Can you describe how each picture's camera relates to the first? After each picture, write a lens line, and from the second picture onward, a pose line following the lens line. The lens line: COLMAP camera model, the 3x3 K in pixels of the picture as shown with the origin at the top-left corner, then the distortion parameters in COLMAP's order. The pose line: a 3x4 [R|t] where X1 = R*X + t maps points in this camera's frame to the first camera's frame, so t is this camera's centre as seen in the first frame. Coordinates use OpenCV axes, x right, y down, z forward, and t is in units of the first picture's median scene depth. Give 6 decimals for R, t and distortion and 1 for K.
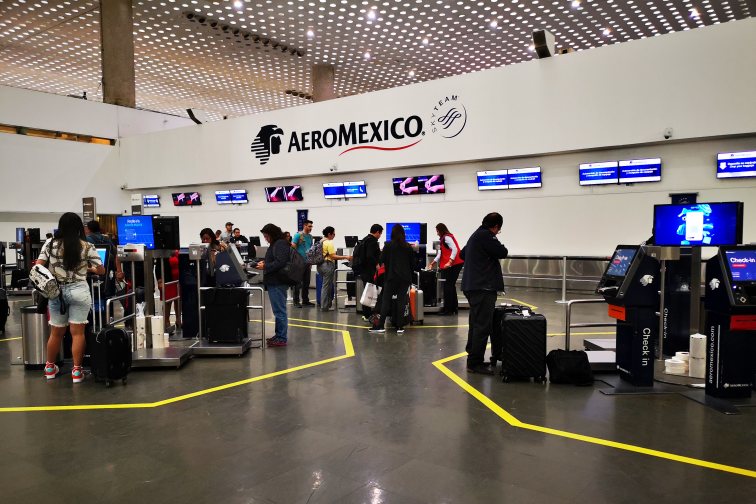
lens RADIAL K [[564.2, 0, 378.0], [0, 564.2, 252.0], [0, 0, 1]] dist [-0.033035, -0.261079]
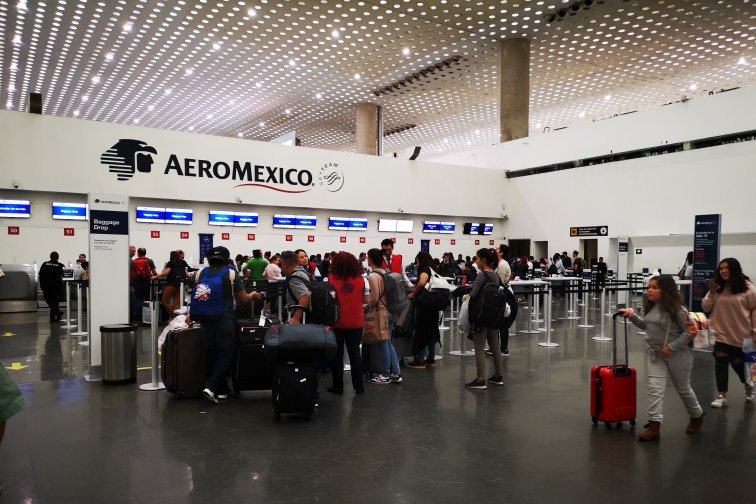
lens RADIAL K [[564.2, 0, 378.0], [0, 564.2, 252.0], [0, 0, 1]] dist [-0.033035, -0.261079]
pose [[0.285171, 0.011658, 0.958406, -1.078651], [0.034912, 0.999136, -0.022541, -0.008557], [-0.957841, 0.039888, 0.284517, 0.417793]]
